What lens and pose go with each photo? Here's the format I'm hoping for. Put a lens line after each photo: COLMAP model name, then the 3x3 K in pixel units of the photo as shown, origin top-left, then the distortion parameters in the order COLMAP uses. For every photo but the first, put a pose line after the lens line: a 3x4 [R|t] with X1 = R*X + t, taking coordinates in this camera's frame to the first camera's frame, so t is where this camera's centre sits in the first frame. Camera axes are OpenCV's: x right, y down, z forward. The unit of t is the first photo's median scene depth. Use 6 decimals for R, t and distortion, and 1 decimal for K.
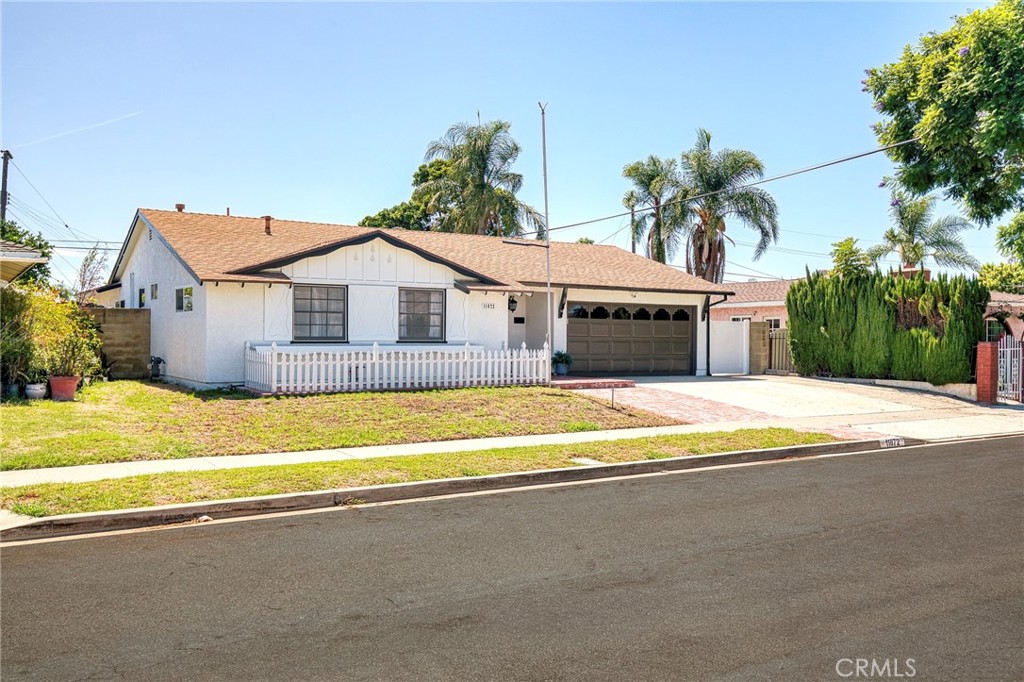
lens RADIAL K [[867.4, 0, 512.0], [0, 867.4, 341.0], [0, 0, 1]] dist [0.035576, -0.005419]
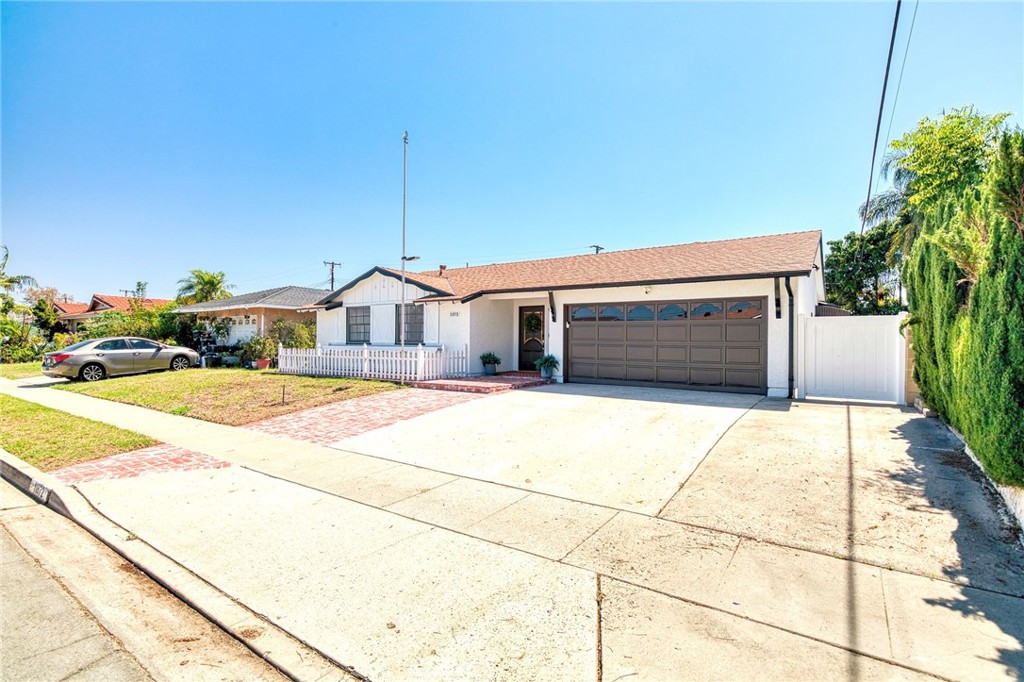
lens RADIAL K [[503.1, 0, 512.0], [0, 503.1, 341.0], [0, 0, 1]] dist [-0.000343, -0.000170]
pose [[0.376705, -0.007593, -0.926302, 0.586893], [-0.011383, 0.999853, -0.012825, 0.003712], [0.926263, 0.015375, 0.376563, 0.753329]]
